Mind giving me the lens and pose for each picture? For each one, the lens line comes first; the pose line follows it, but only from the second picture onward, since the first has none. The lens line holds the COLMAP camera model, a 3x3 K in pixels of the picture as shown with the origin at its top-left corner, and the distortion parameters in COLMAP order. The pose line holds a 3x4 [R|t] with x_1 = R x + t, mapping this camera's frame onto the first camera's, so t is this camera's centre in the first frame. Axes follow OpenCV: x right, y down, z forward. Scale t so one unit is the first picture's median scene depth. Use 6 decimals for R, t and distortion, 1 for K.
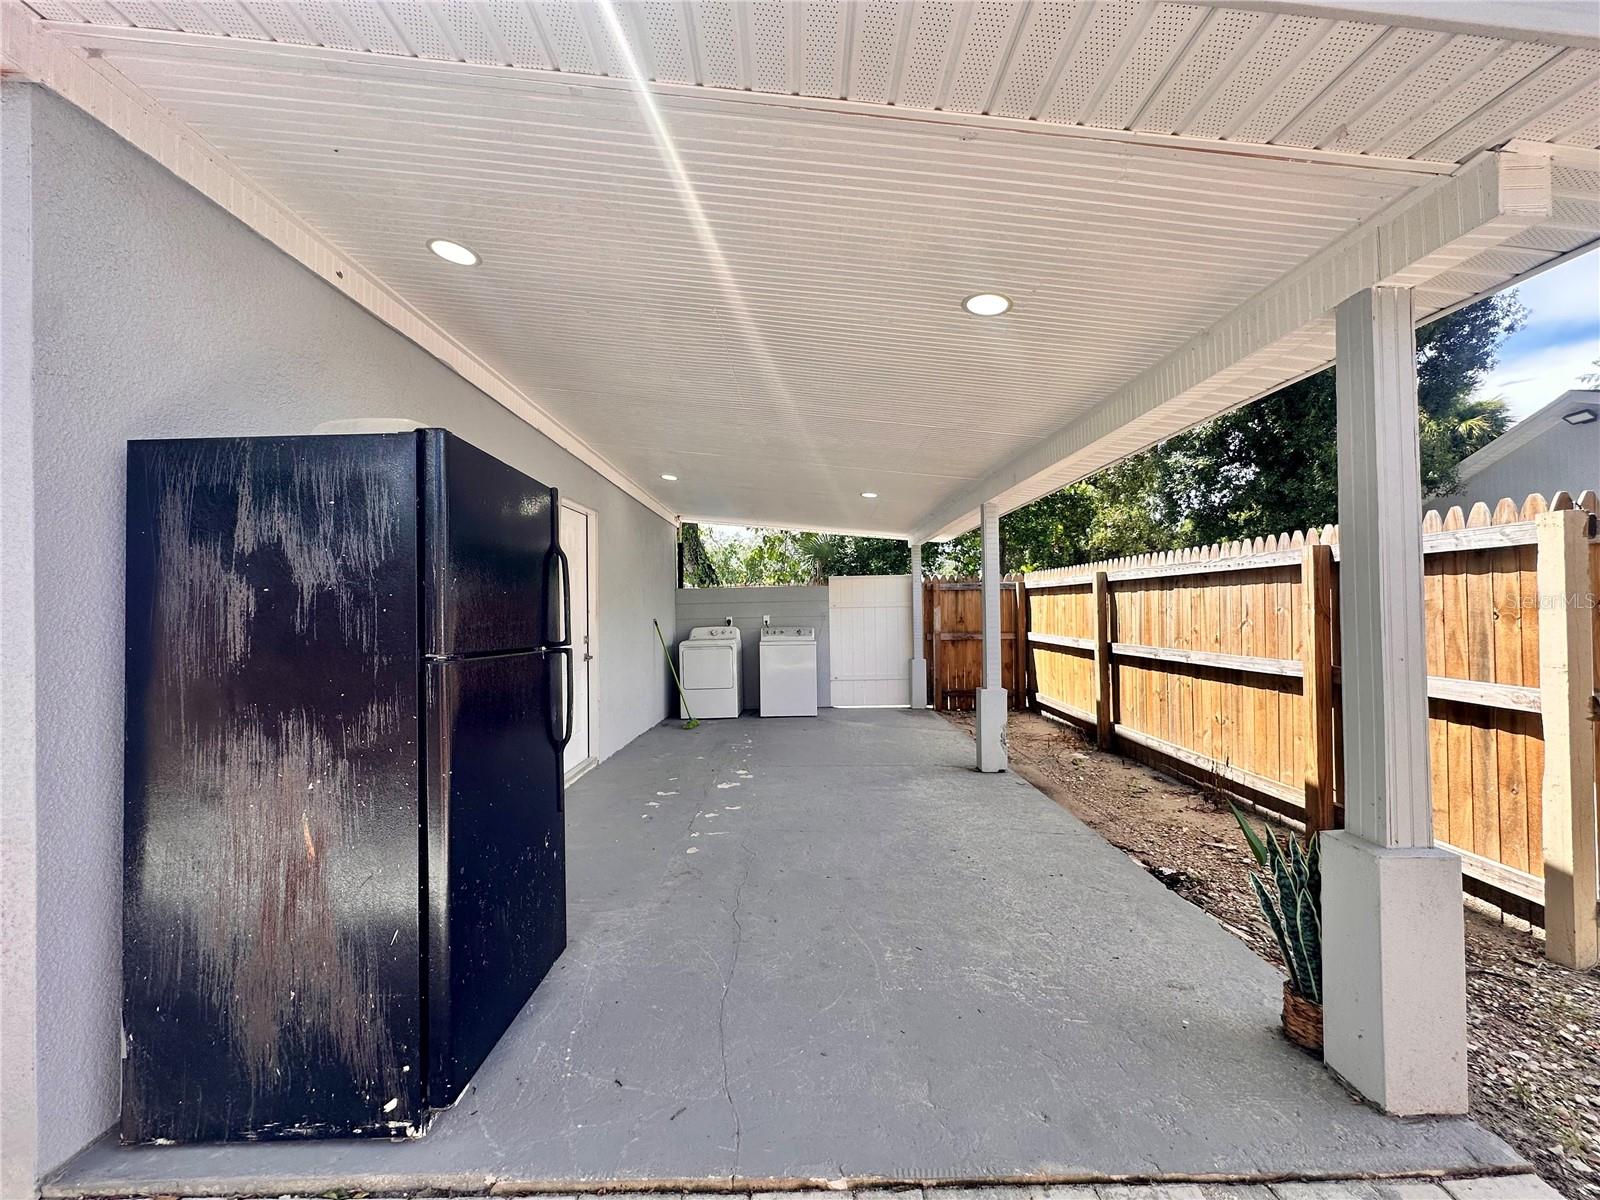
lens RADIAL K [[640.9, 0, 801.1], [0, 640.9, 600.2], [0, 0, 1]] dist [-0.004870, 0.000526]
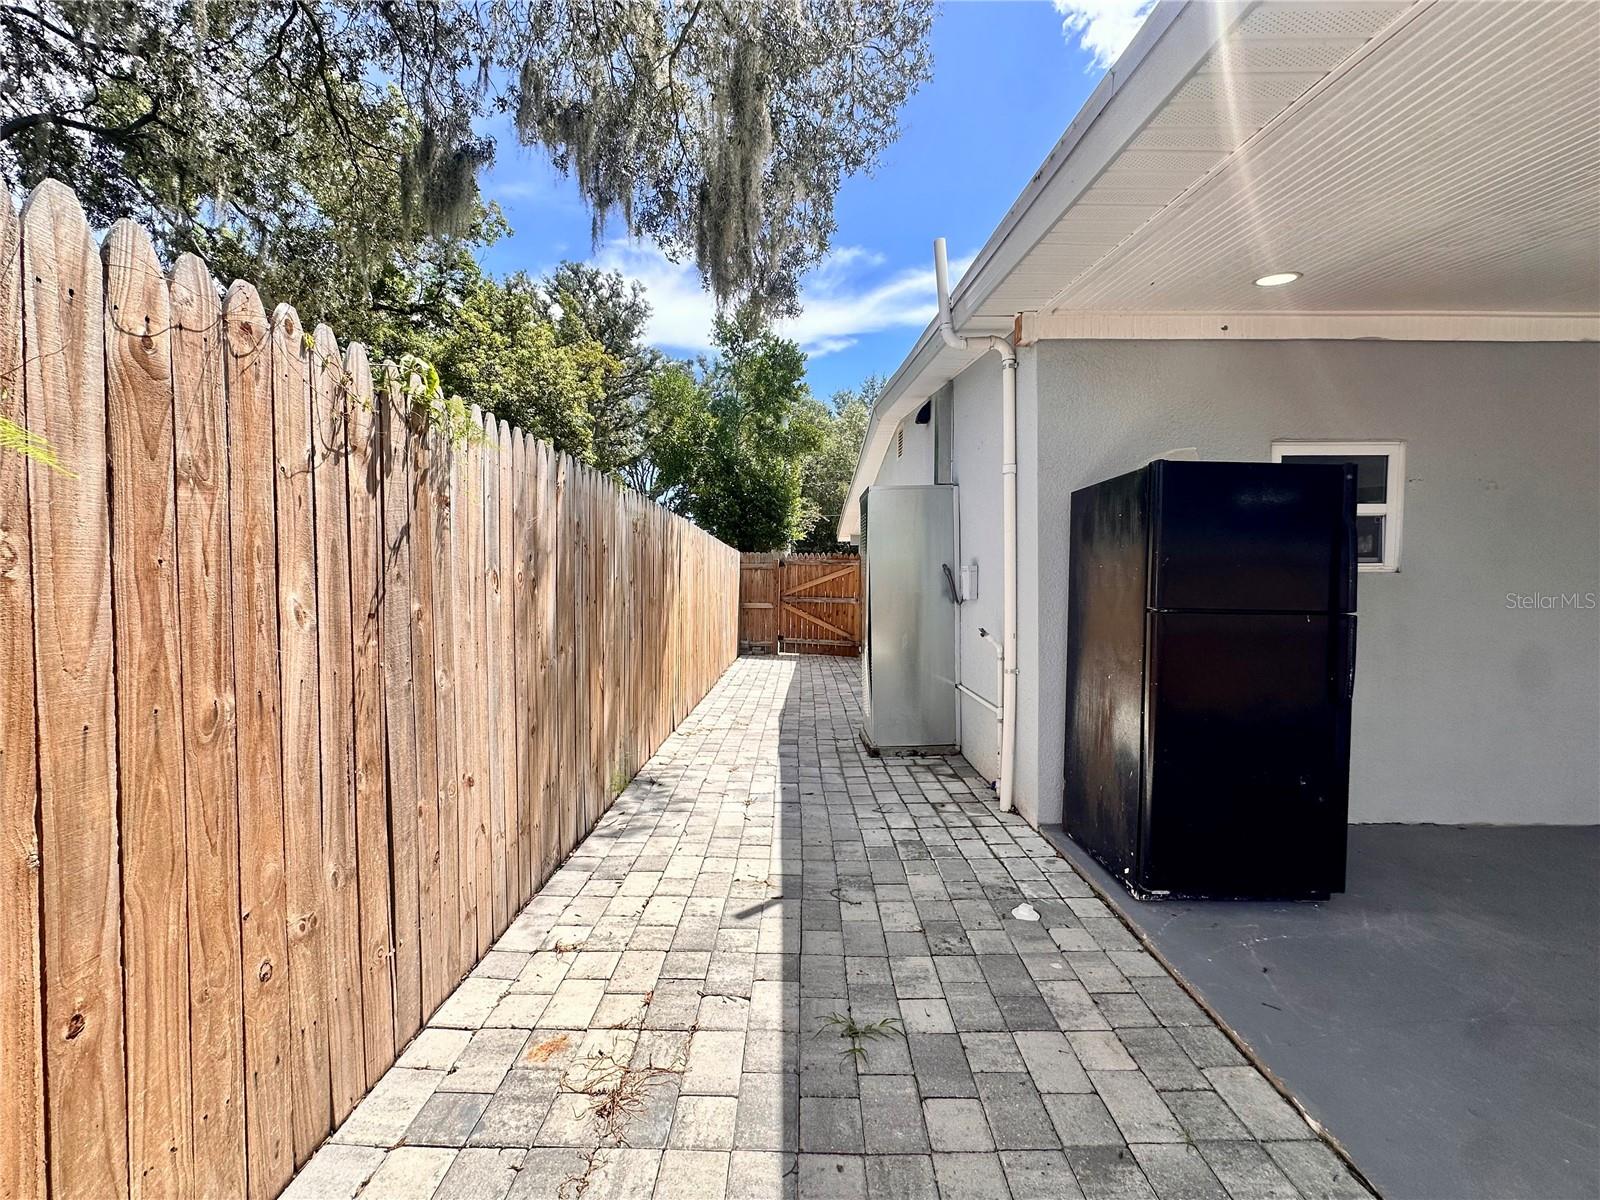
lens RADIAL K [[640.9, 0, 801.1], [0, 640.9, 600.2], [0, 0, 1]] dist [-0.004870, 0.000526]
pose [[-0.008293, 0.046483, -0.998885, 1.028128], [0.017964, 0.998765, 0.046328, -0.021169], [0.999804, -0.017560, -0.009118, 0.161682]]
